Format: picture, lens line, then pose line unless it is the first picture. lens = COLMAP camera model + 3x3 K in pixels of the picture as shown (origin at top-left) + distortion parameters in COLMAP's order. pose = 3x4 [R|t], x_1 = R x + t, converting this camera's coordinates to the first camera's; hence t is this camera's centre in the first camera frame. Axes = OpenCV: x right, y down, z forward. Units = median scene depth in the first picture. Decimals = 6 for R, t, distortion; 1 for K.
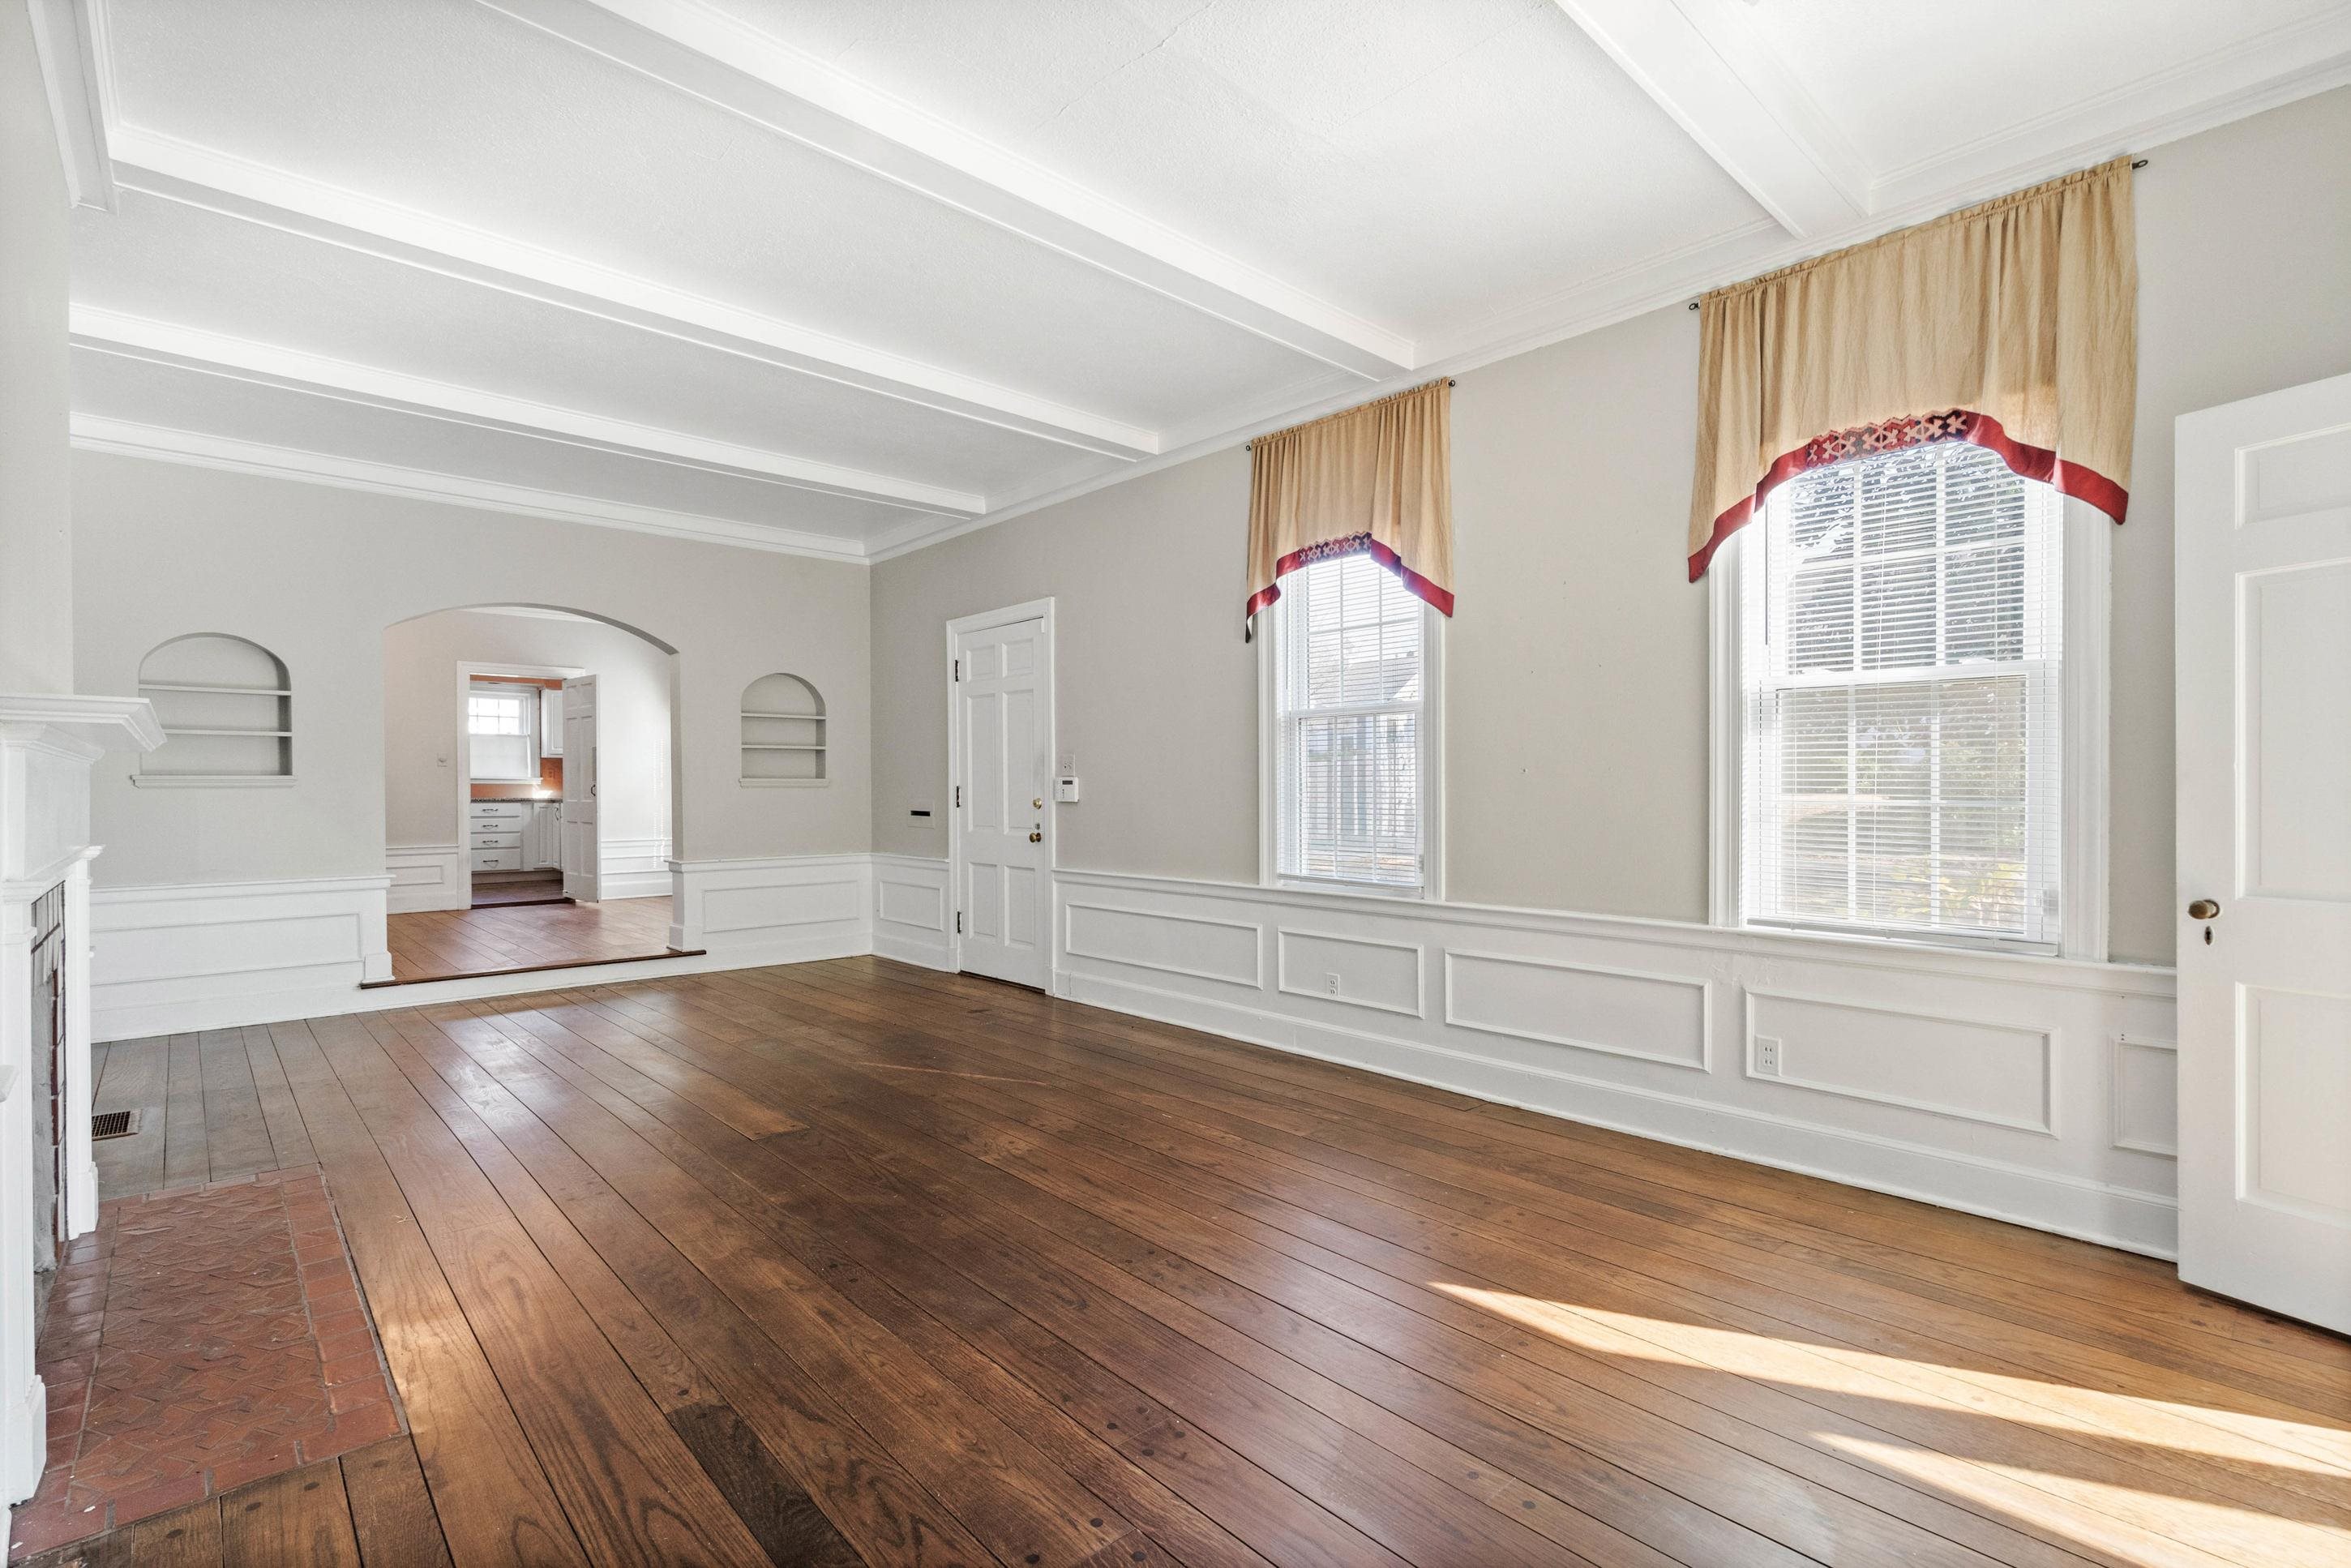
lens RADIAL K [[1074.9, 0, 1165.3], [0, 1074.9, 789.2], [0, 0, 1]] dist [0.000166, 0.000103]
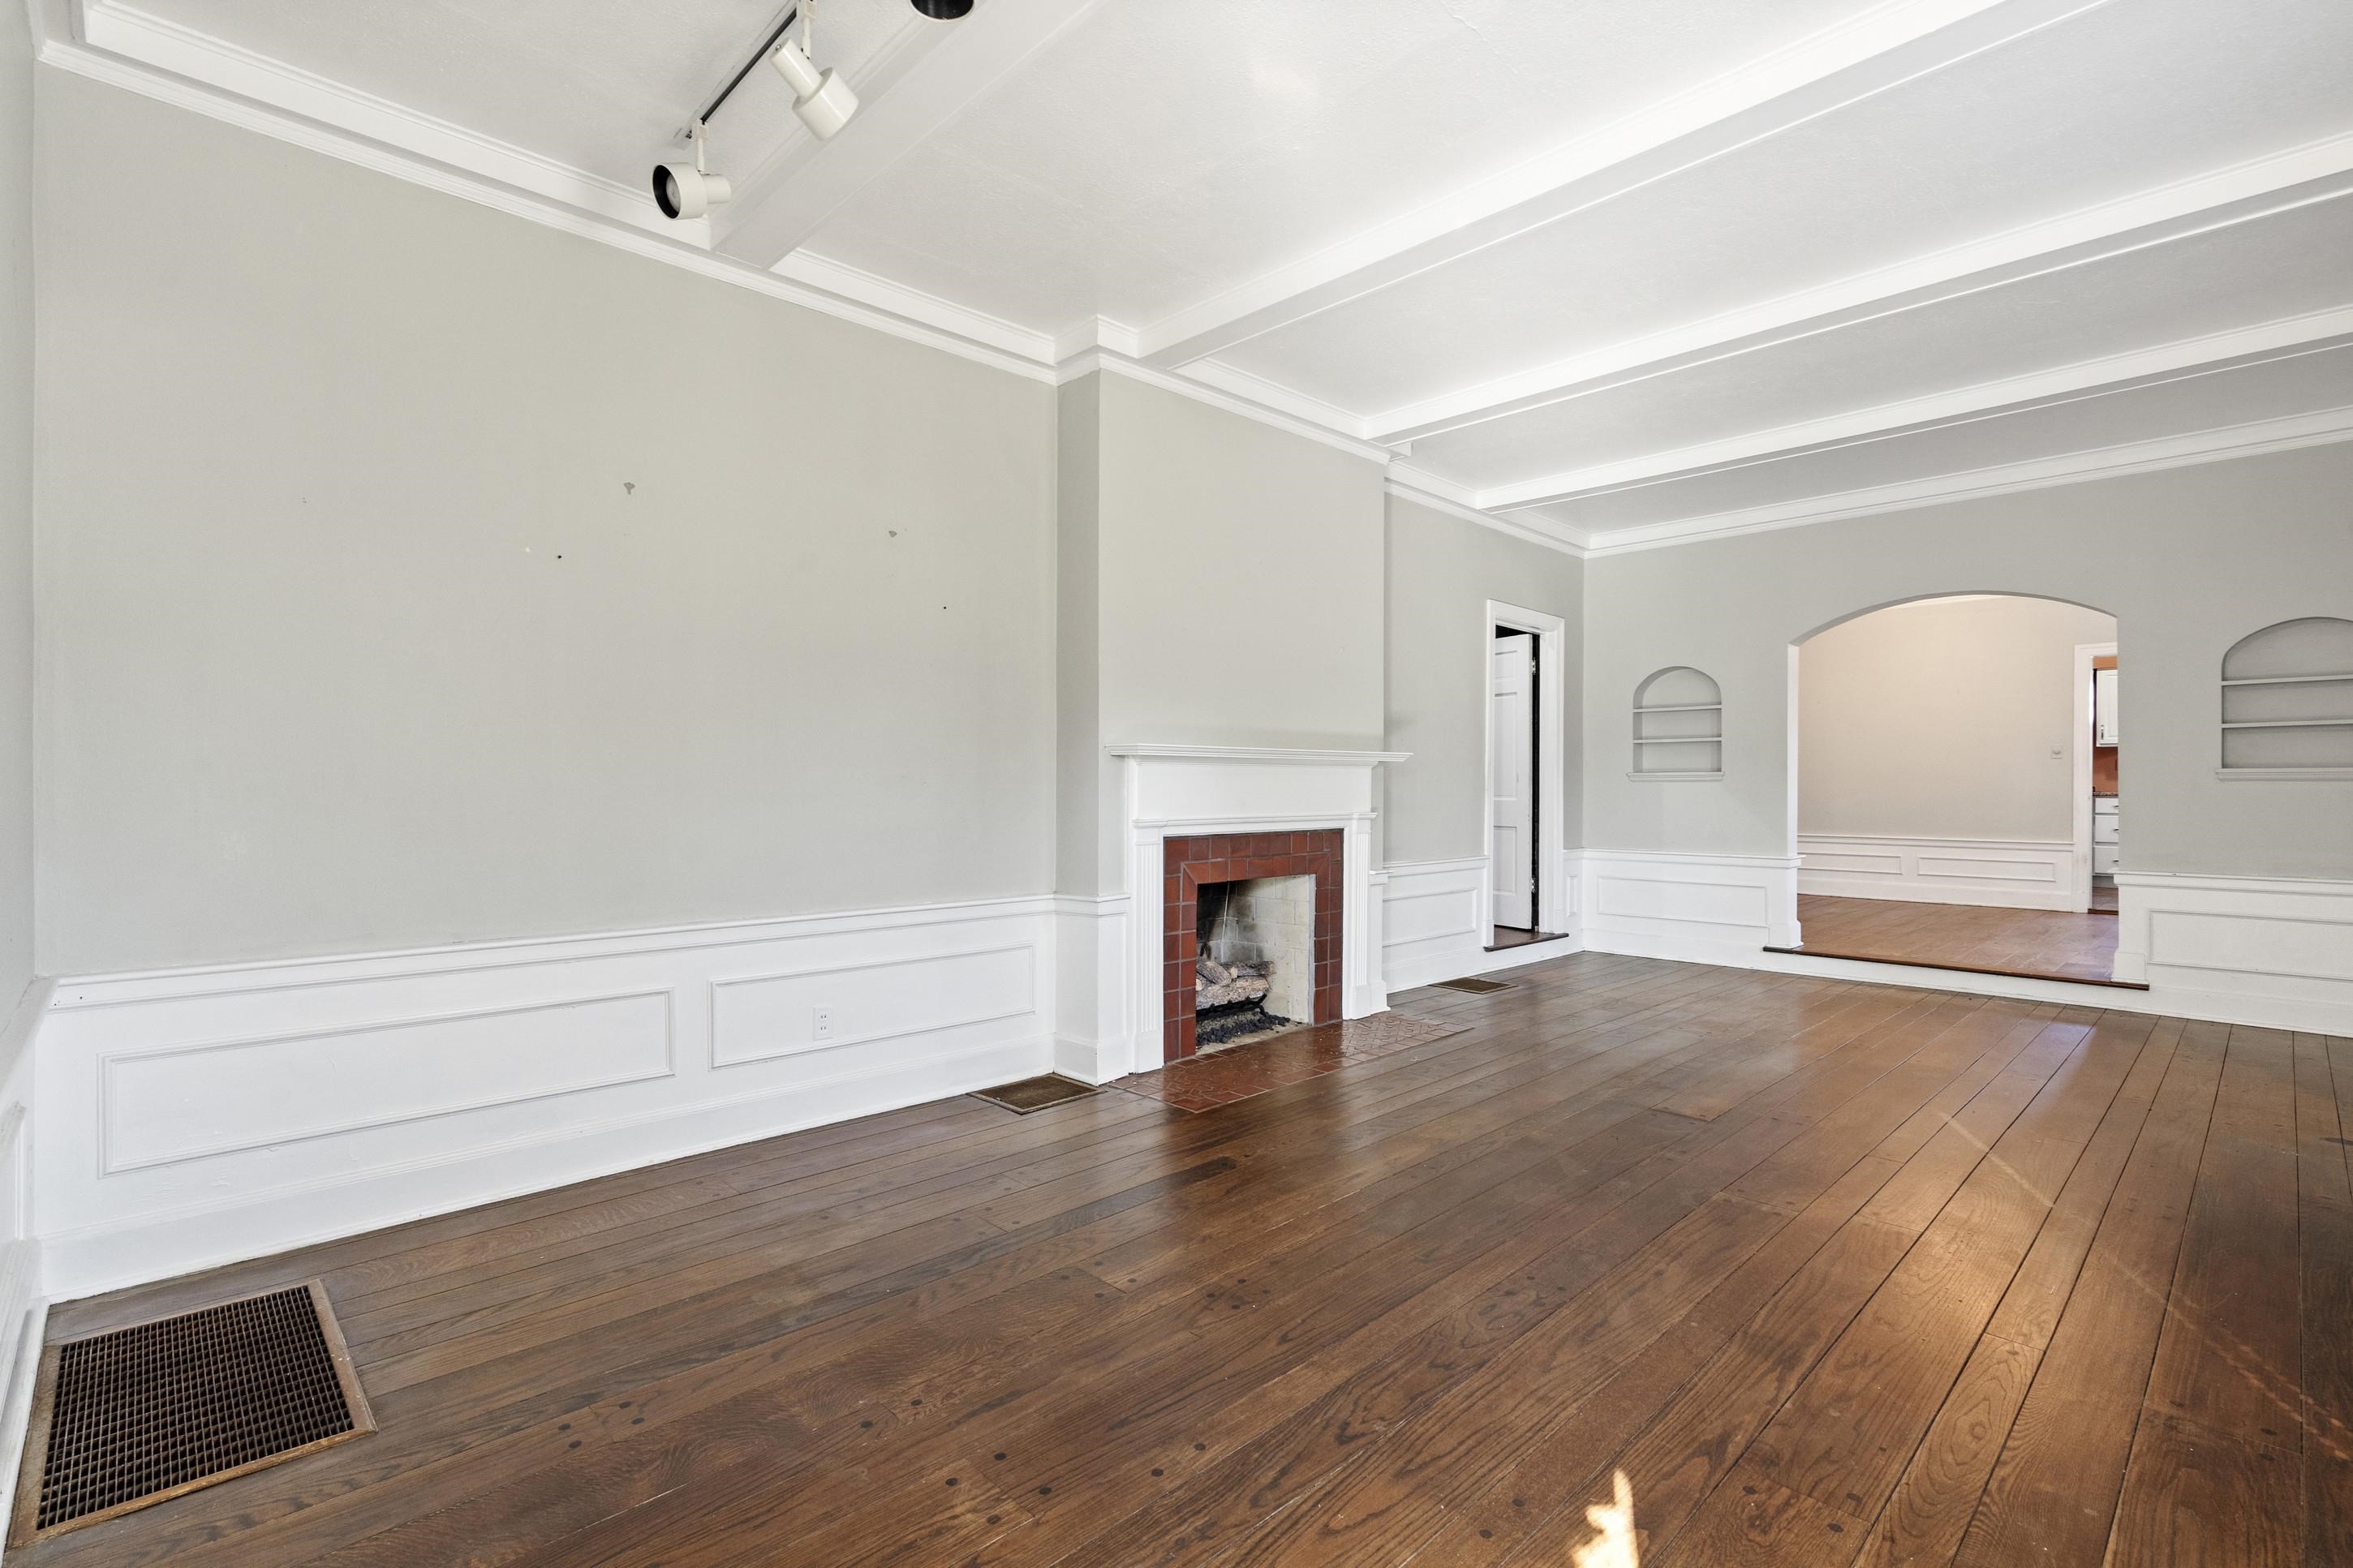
lens RADIAL K [[1075.7, 0, 1166.2], [0, 1075.7, 785.9], [0, 0, 1]] dist [0.000166, 0.000103]
pose [[0.029068, 0.003241, -0.999572, 0.649887], [-0.001904, 0.999993, 0.003187, 0.001941], [0.999576, 0.001811, 0.029074, 0.466775]]
